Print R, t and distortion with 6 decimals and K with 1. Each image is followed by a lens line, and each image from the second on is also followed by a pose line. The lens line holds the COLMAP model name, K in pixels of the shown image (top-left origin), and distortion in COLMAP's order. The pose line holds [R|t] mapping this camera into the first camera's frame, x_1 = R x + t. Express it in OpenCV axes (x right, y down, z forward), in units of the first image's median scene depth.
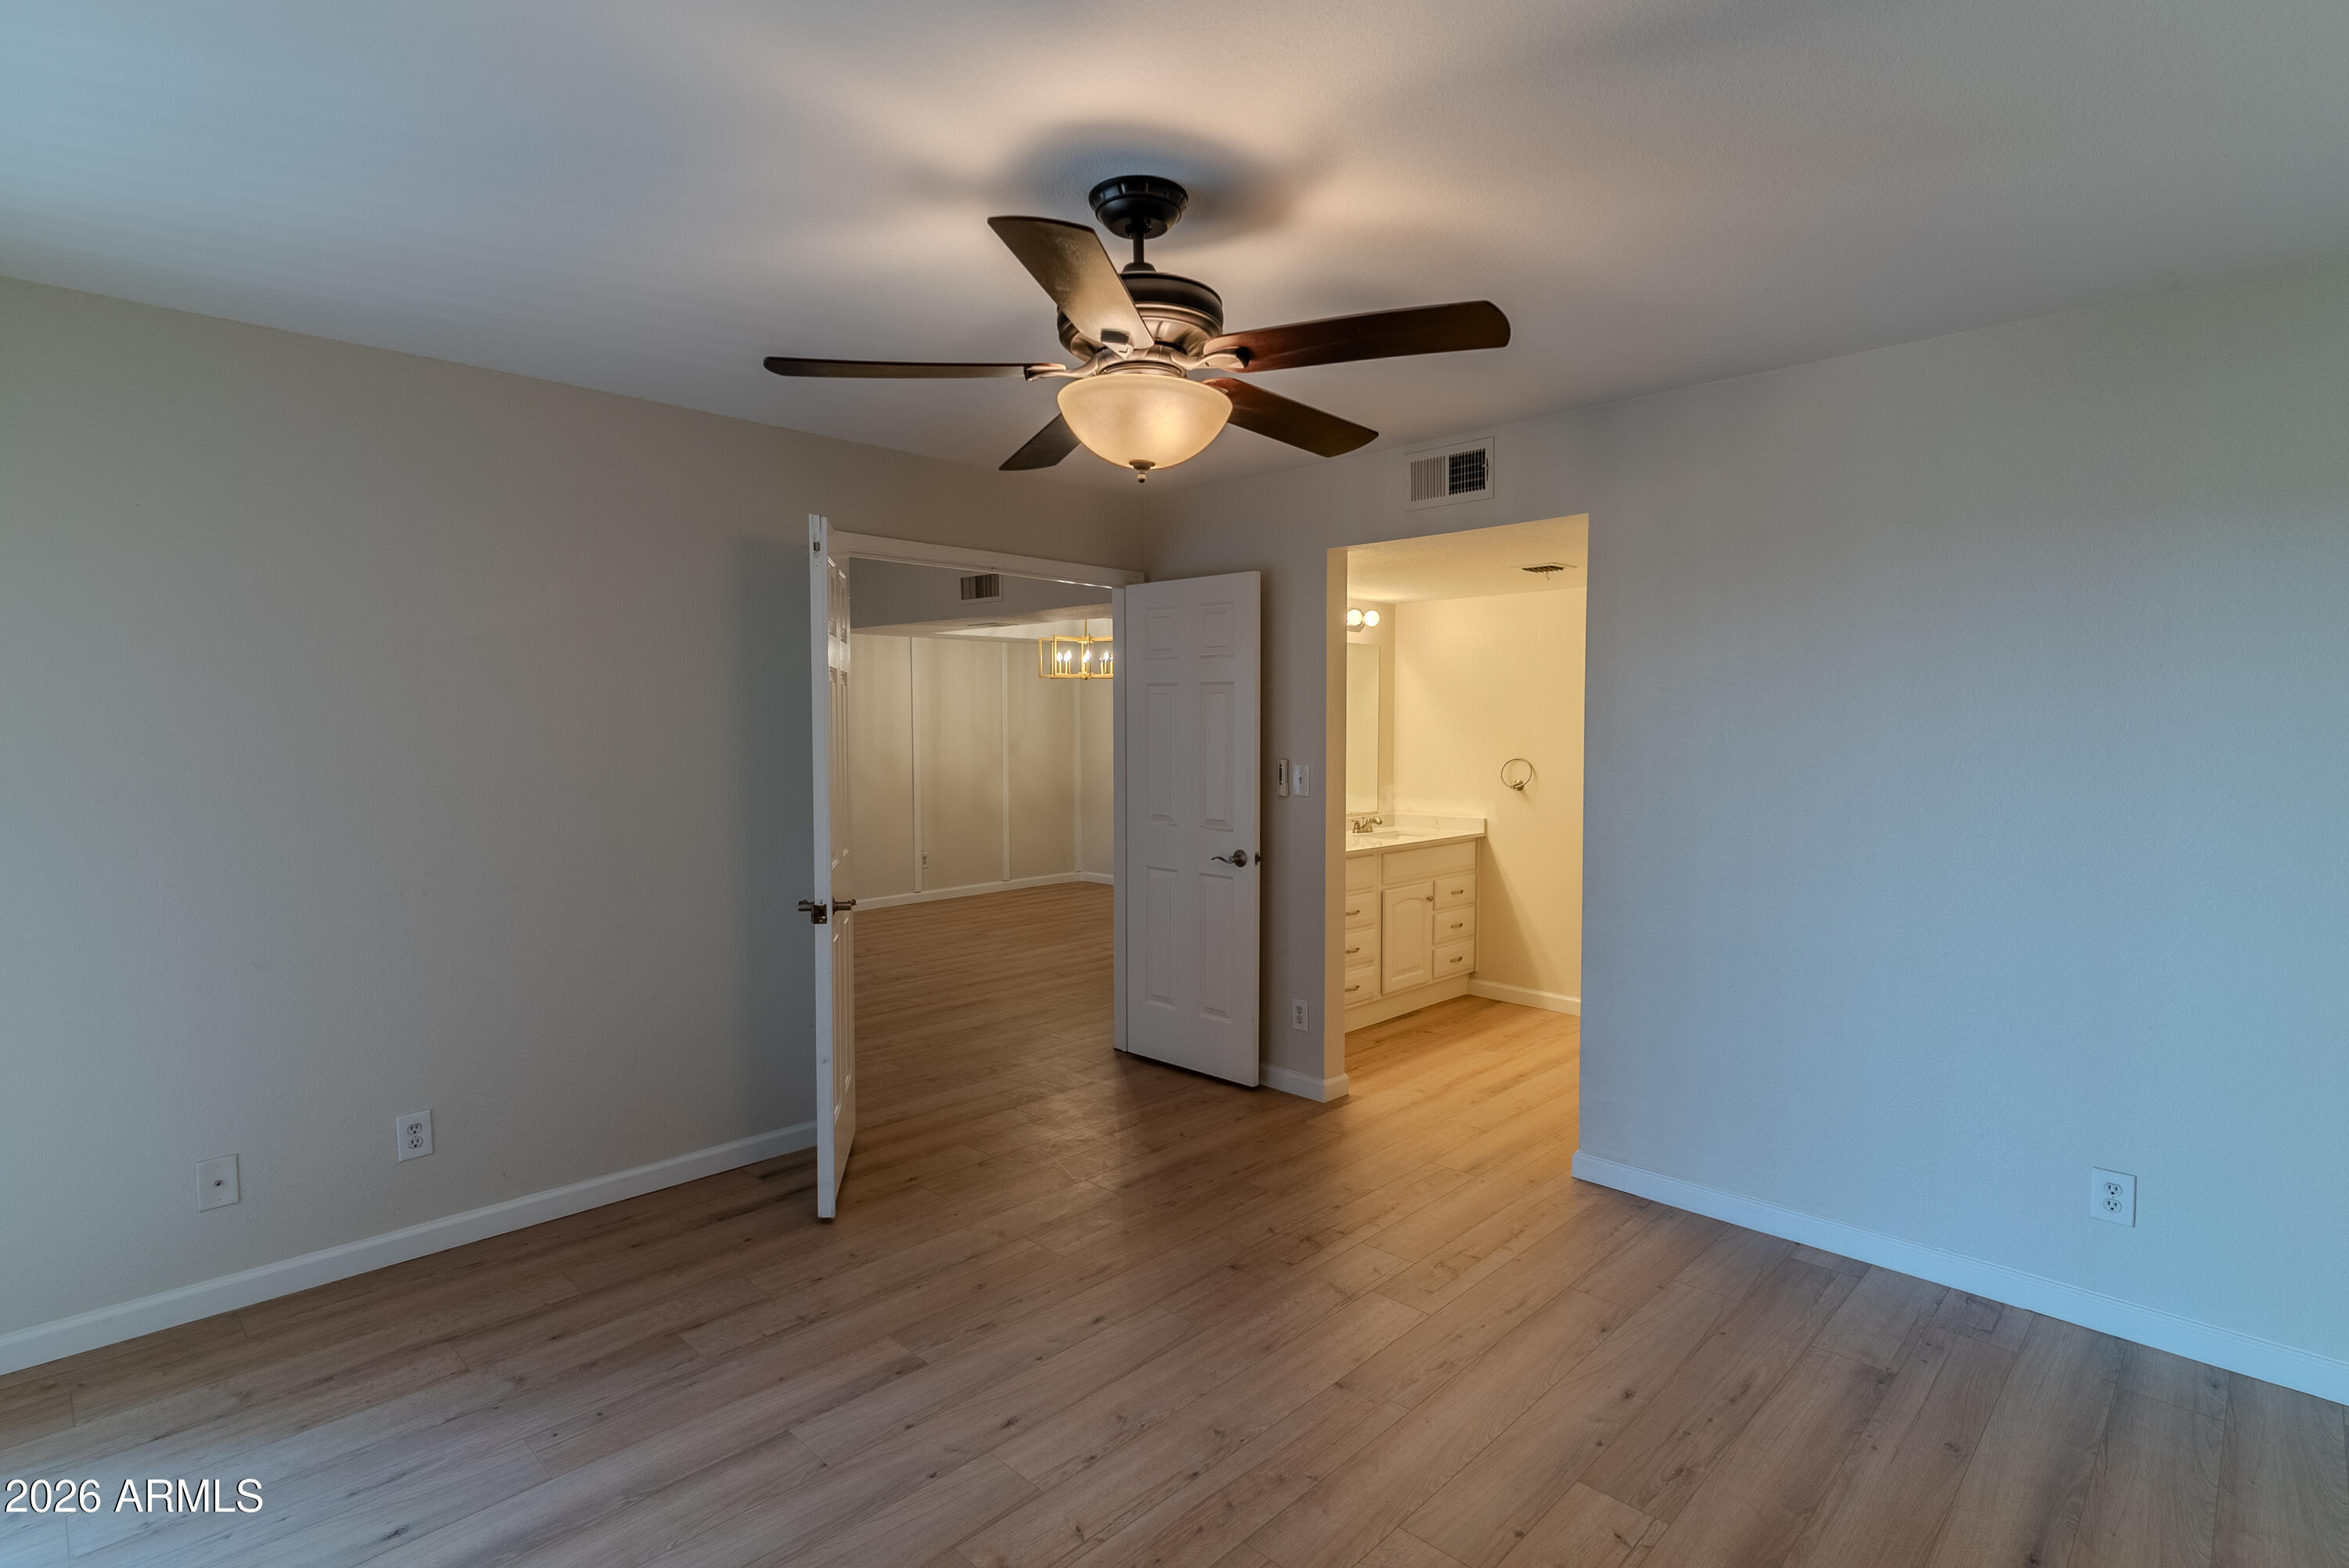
lens RADIAL K [[1119.7, 0, 1163.8], [0, 1119.7, 778.6], [0, 0, 1]] dist [0.003733, -0.000545]
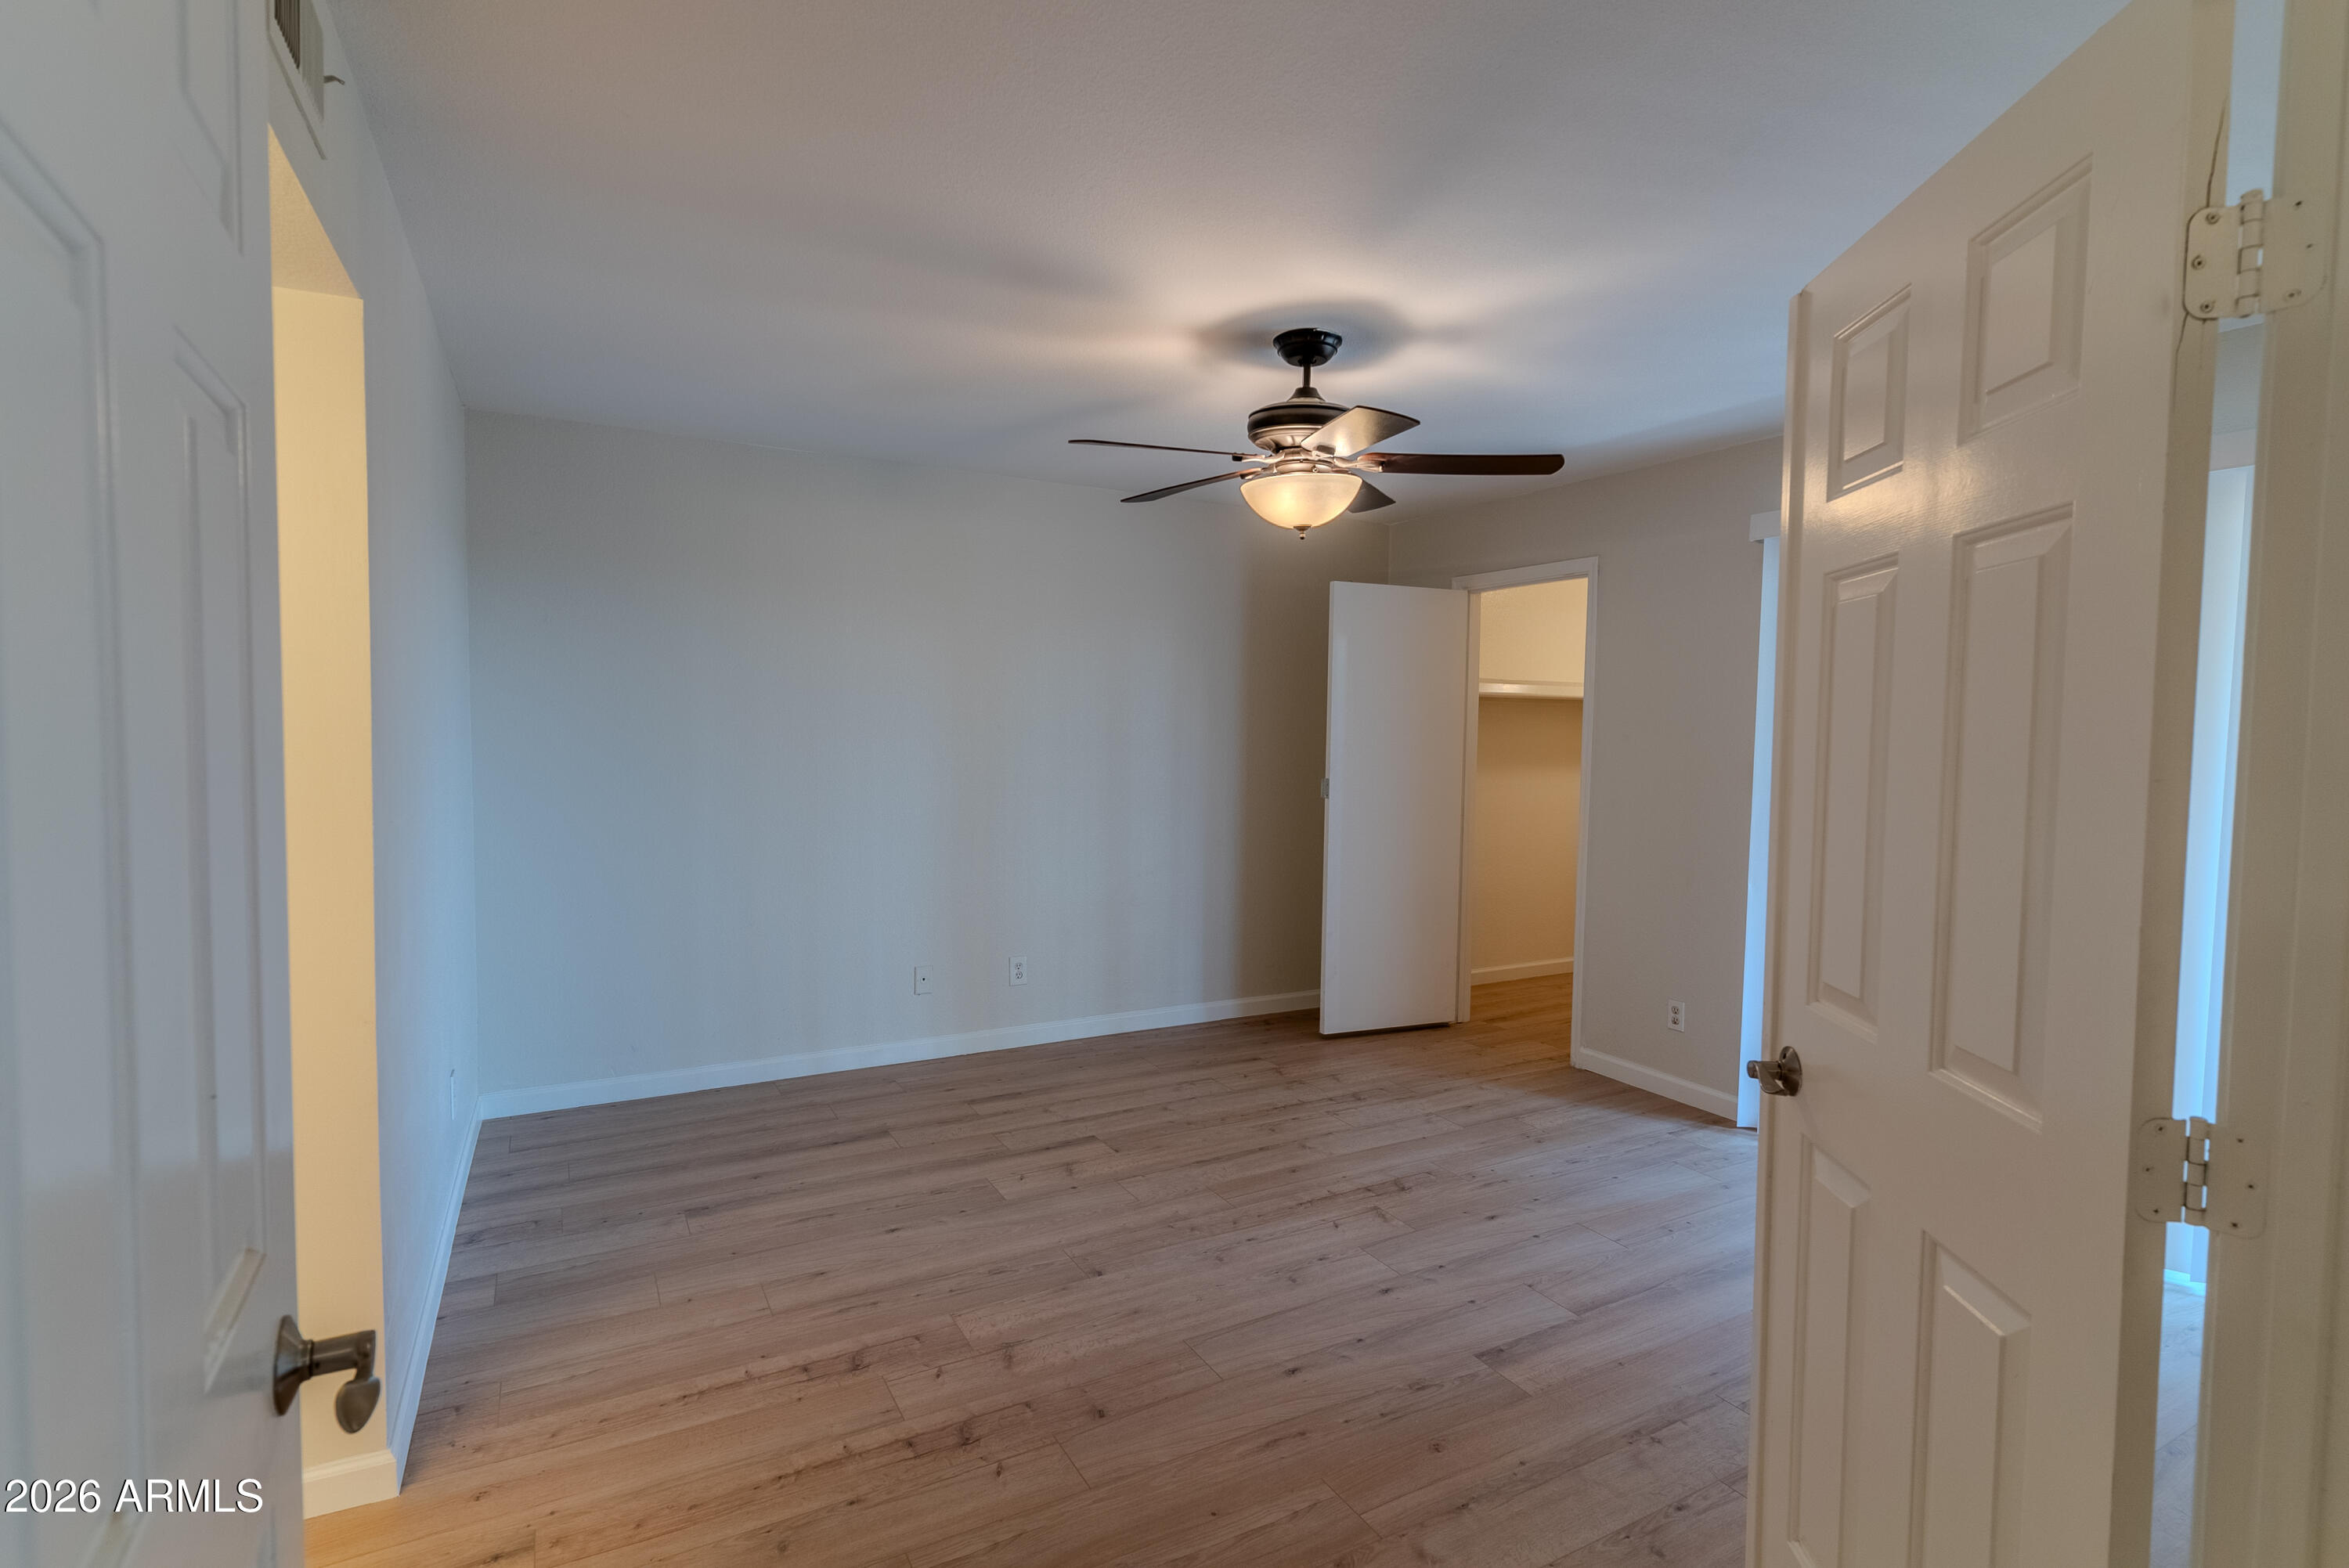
lens RADIAL K [[1119.7, 0, 1172.7], [0, 1119.7, 777.7], [0, 0, 1]] dist [0.003733, -0.000545]
pose [[-0.960014, -0.025605, 0.278778, -0.222759], [0.000404, 0.995681, 0.092841, -0.075323], [-0.279951, 0.089241, -0.955857, 2.015680]]
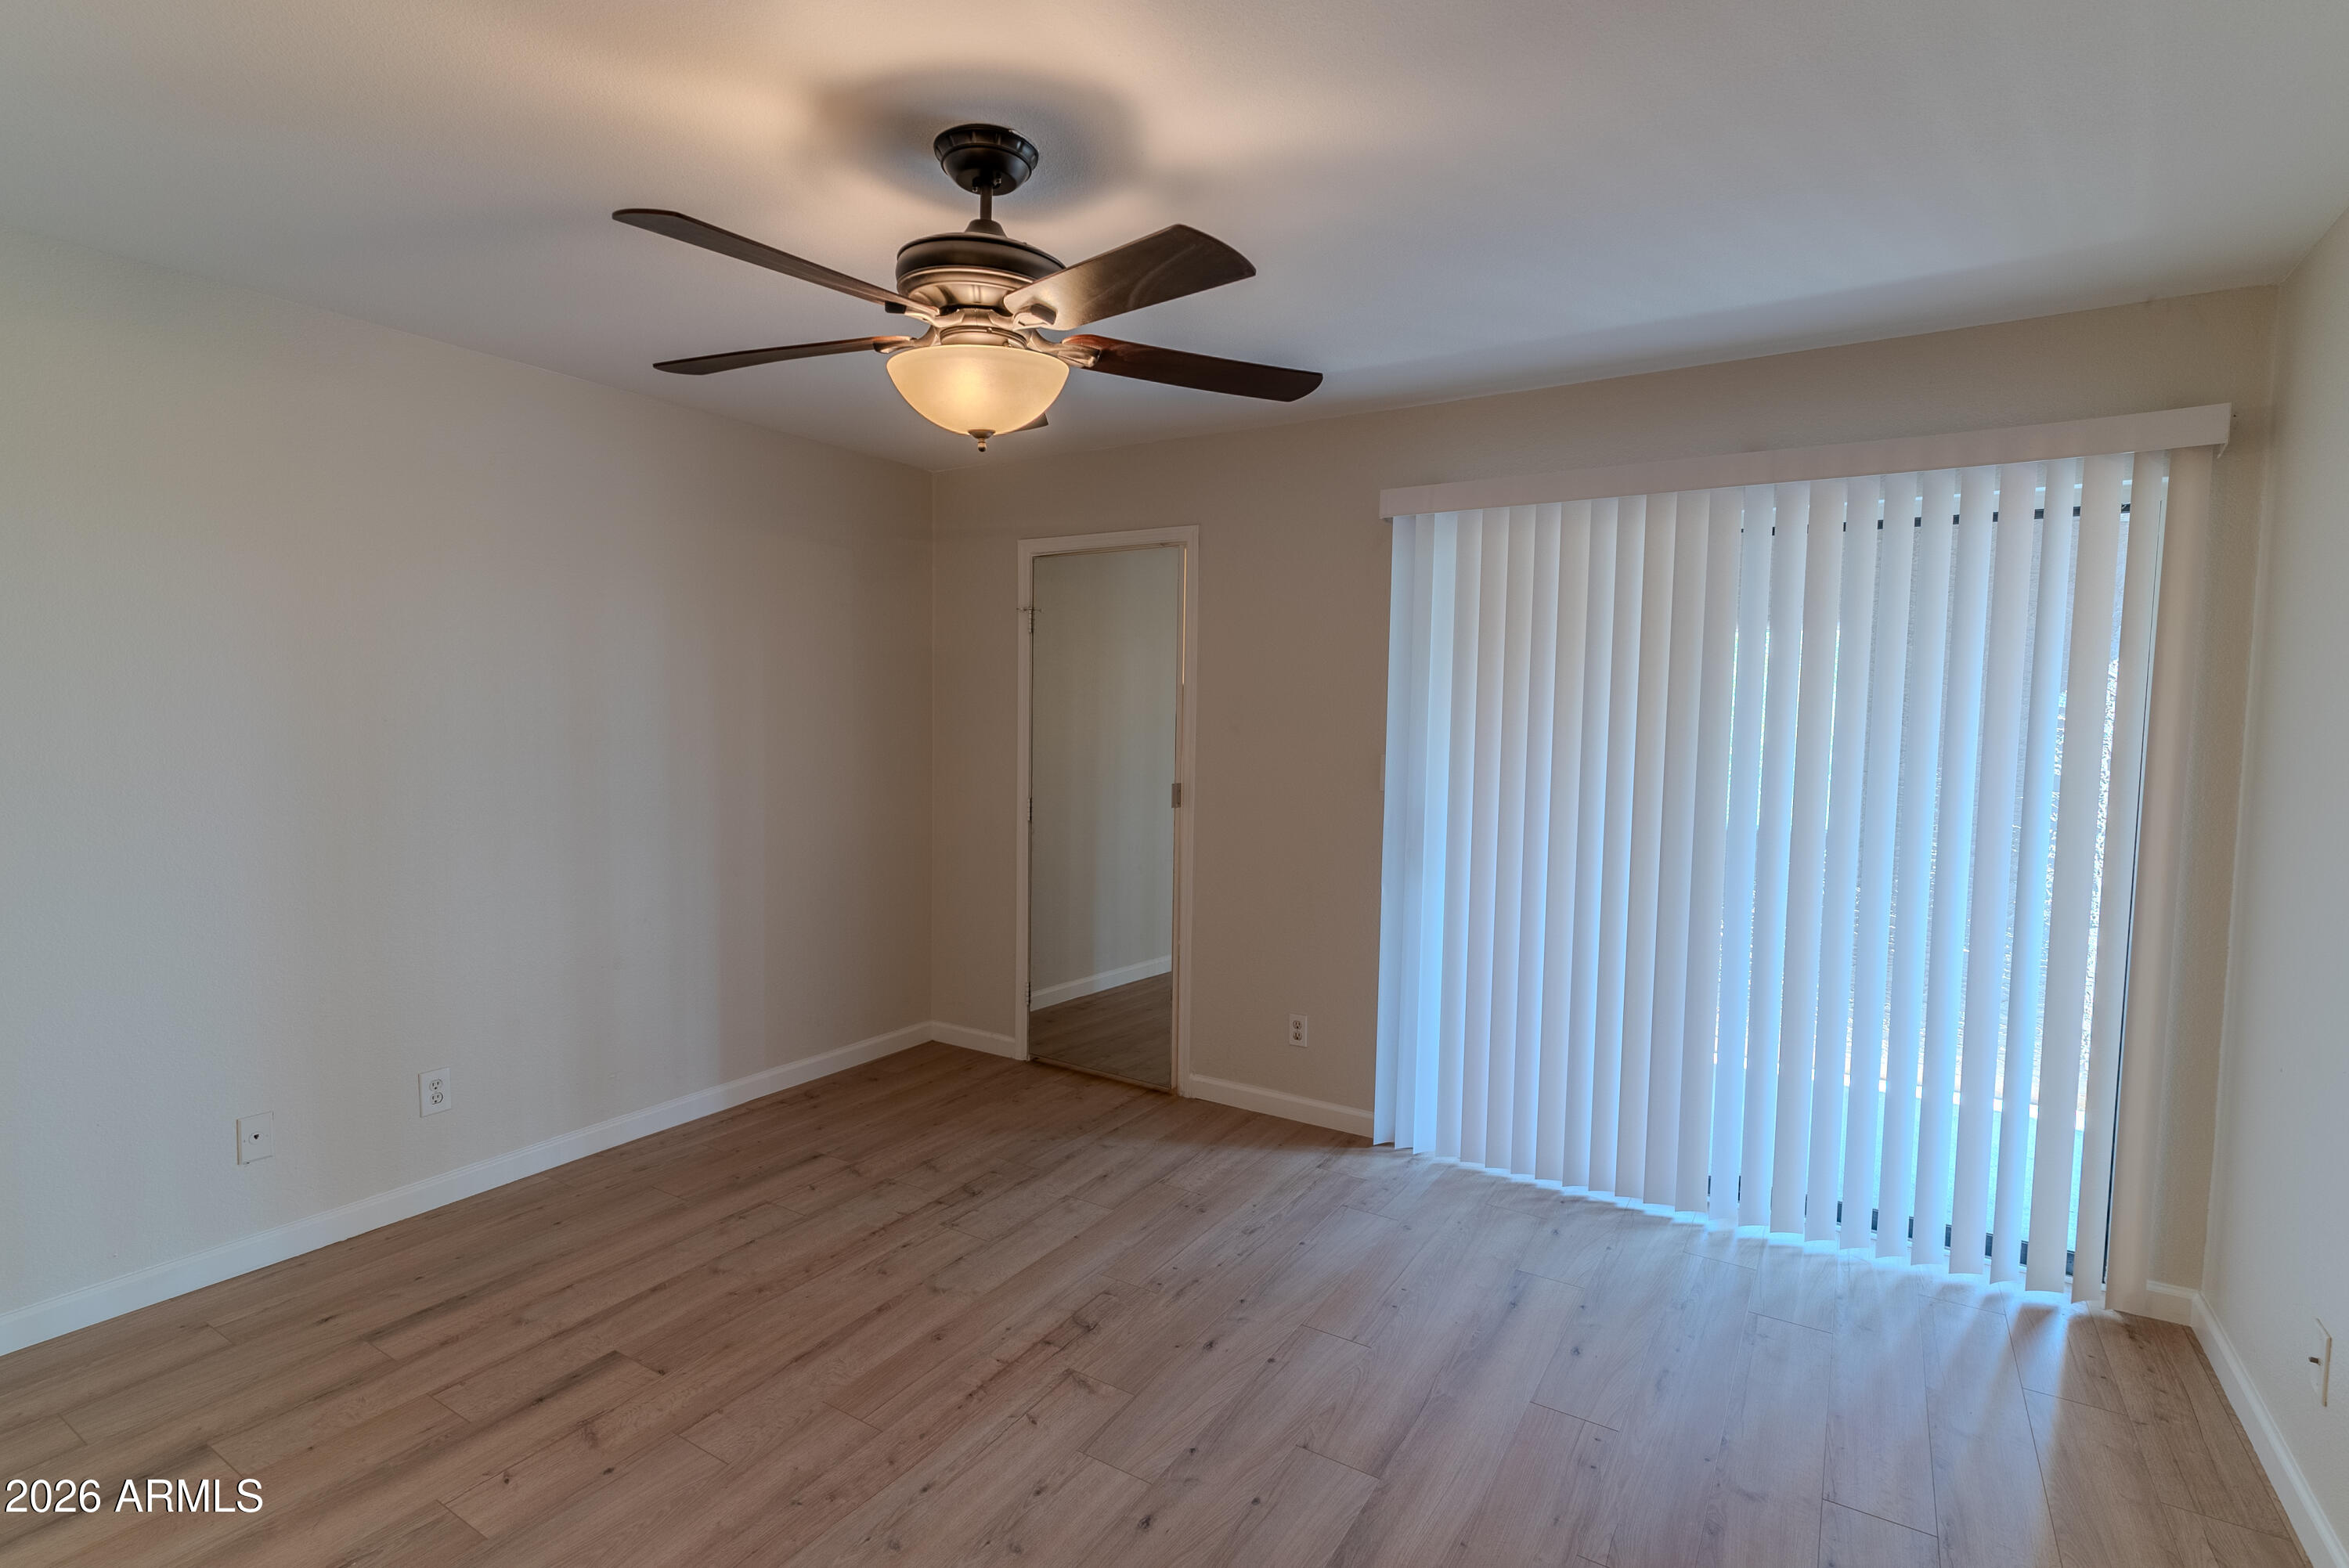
lens RADIAL K [[1119.7, 0, 1171.7], [0, 1119.7, 782.4], [0, 0, 1]] dist [0.003733, -0.000545]
pose [[-0.975155, 0.001785, -0.221516, 0.029348], [-0.023439, 0.993522, 0.111192, -0.073809], [0.220279, 0.113622, -0.968797, 1.650690]]
